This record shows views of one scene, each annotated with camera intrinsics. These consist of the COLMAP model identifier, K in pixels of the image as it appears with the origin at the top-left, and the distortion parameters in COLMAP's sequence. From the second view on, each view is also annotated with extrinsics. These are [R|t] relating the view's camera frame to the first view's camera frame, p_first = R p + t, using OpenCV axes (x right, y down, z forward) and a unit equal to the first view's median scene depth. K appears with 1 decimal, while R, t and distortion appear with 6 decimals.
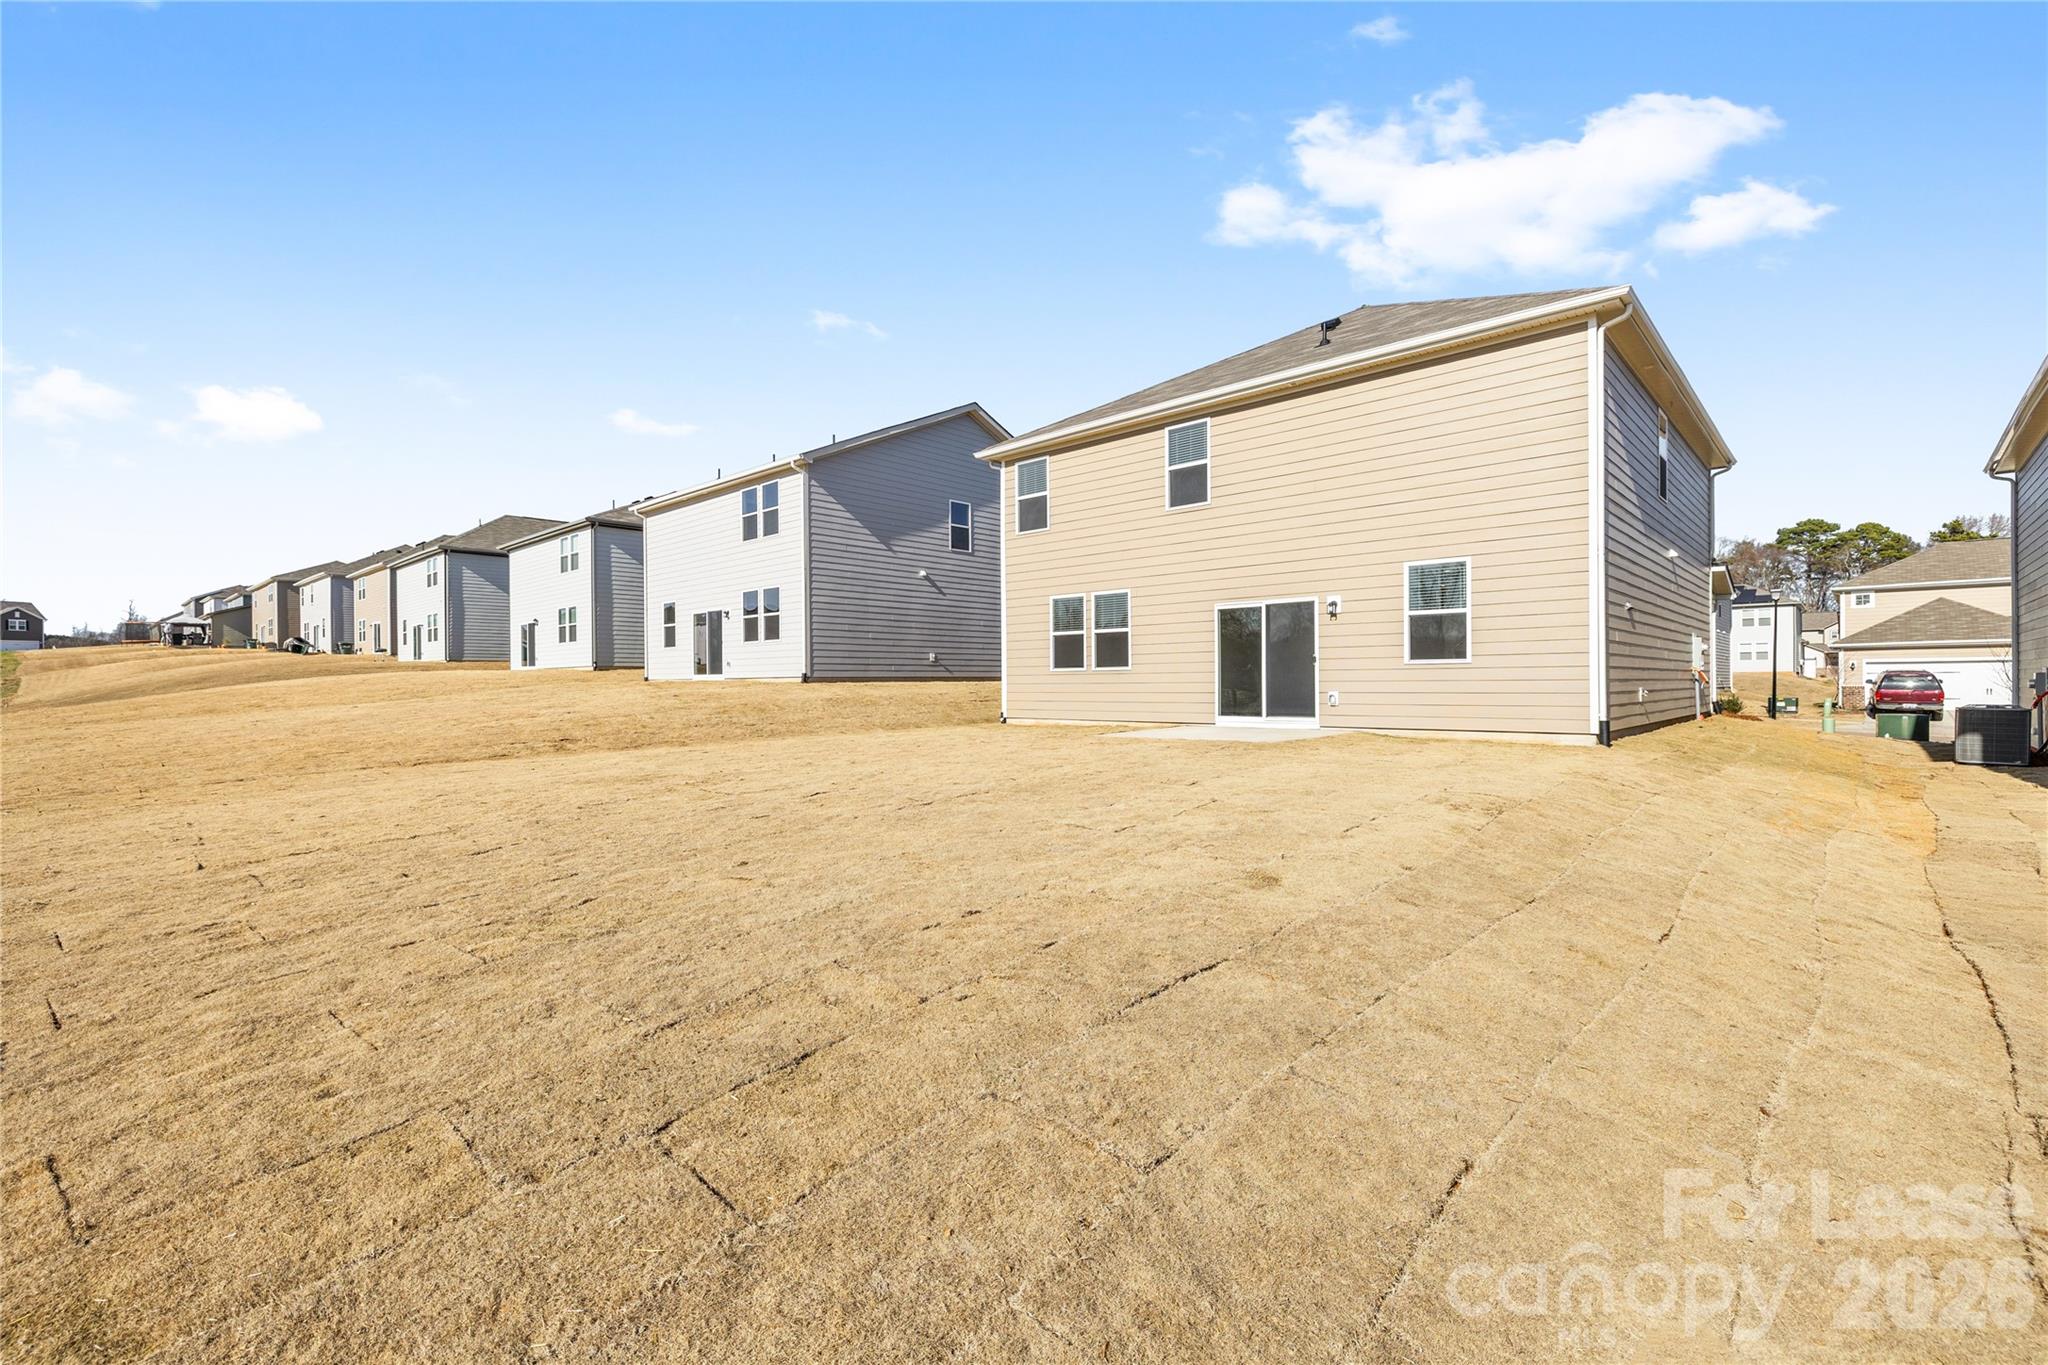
lens RADIAL K [[872.6, 0, 1016.0], [0, 872.6, 673.0], [0, 0, 1]] dist [0.004167, -0.000405]
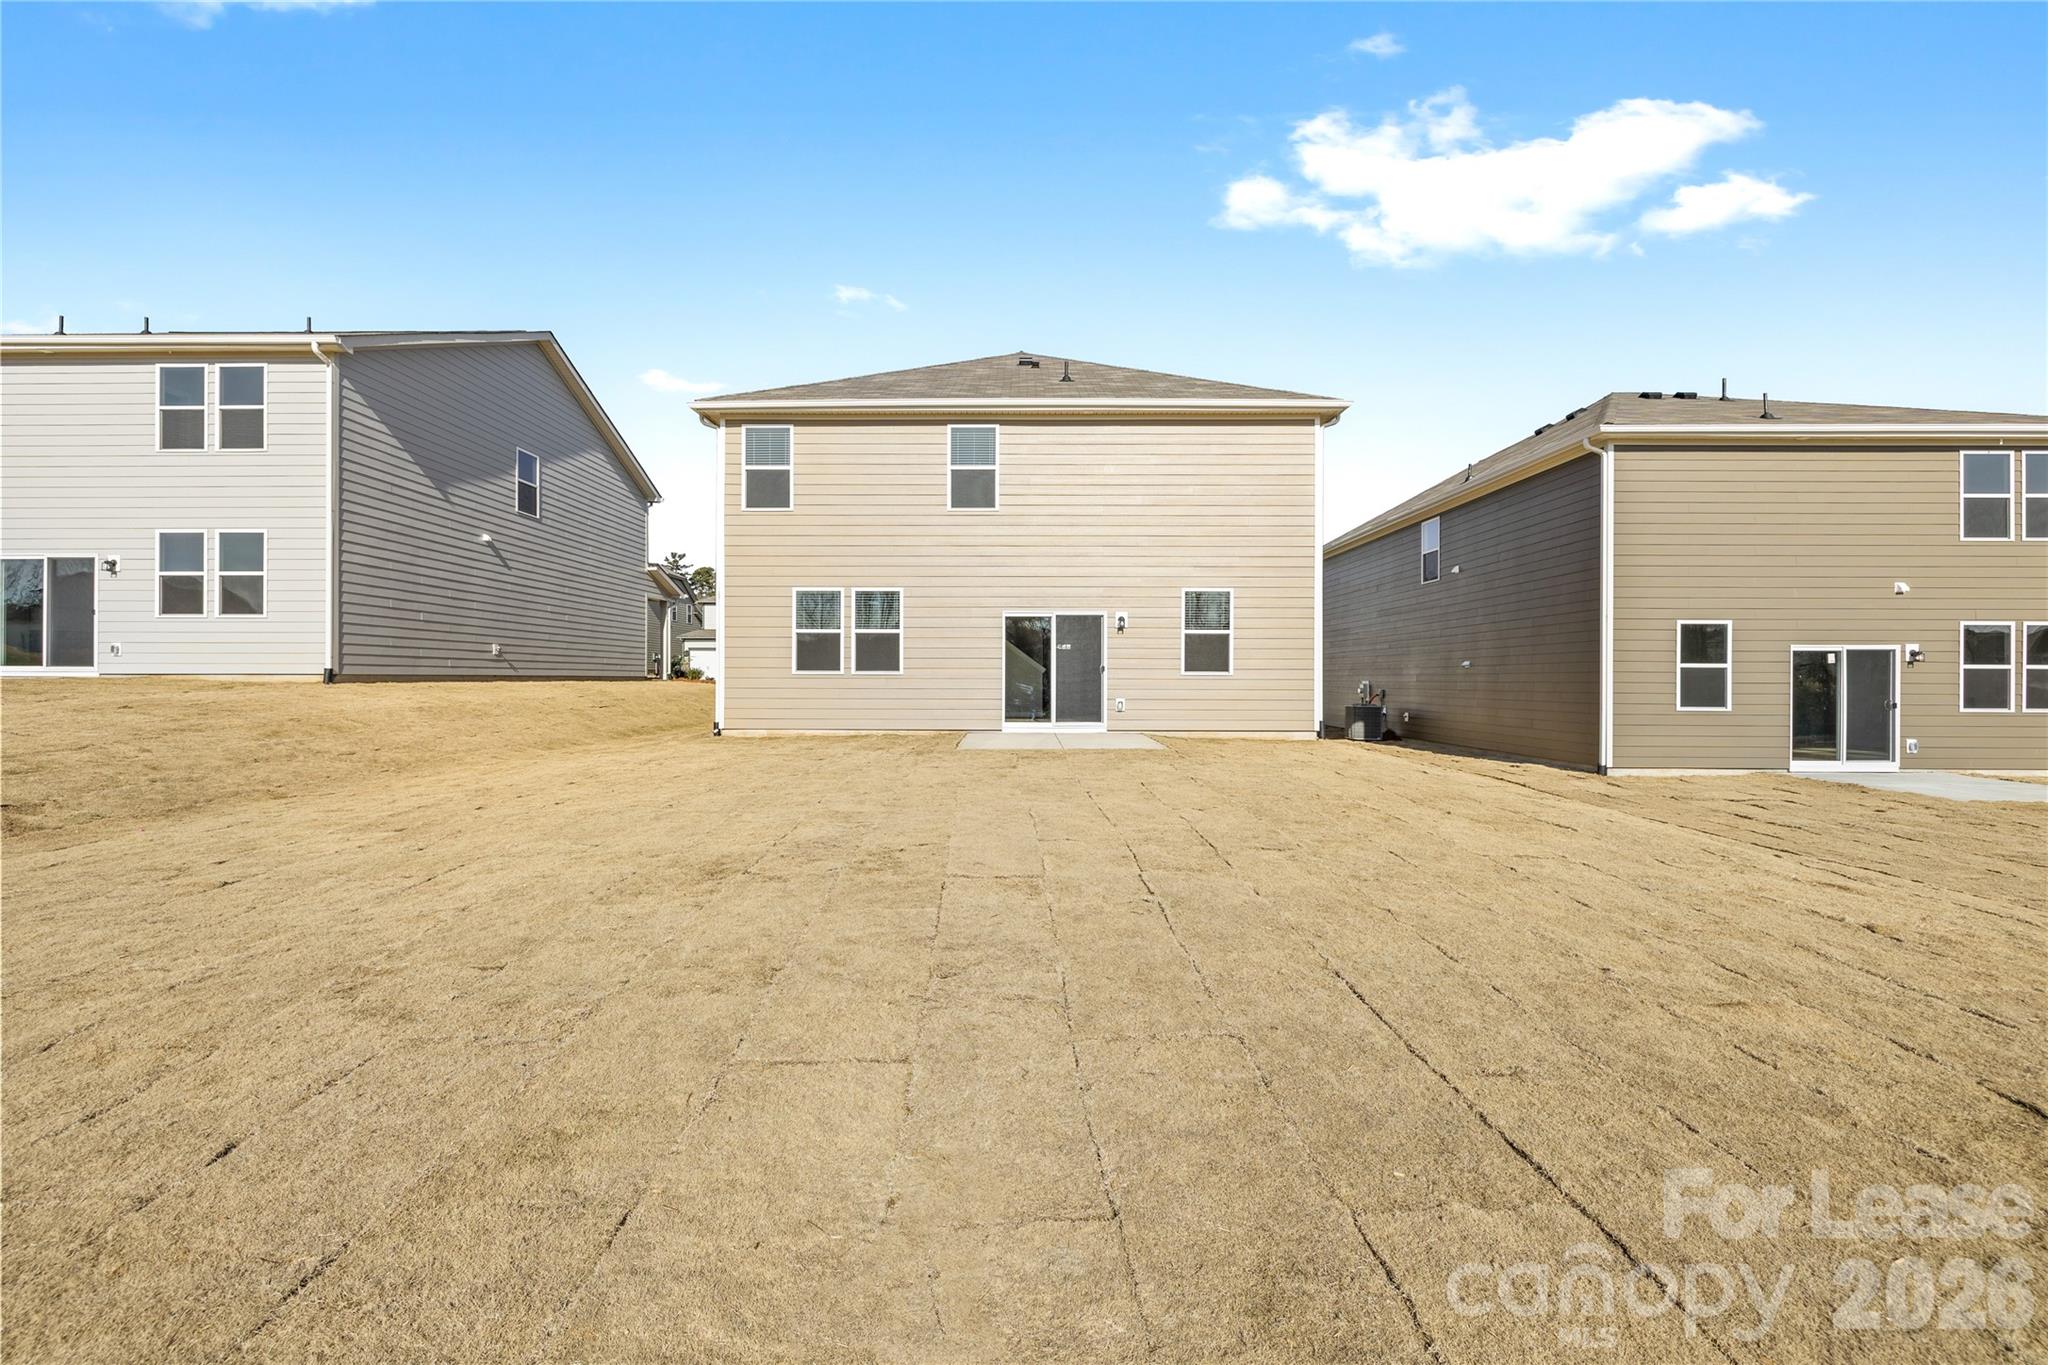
lens RADIAL K [[872.6, 0, 1016.0], [0, 872.6, 673.0], [0, 0, 1]] dist [0.004167, -0.000405]
pose [[0.749140, 0.022888, 0.662016, -0.380426], [-0.016396, 0.999737, -0.016010, 0.007489], [-0.662209, 0.001140, 0.749318, 0.211823]]
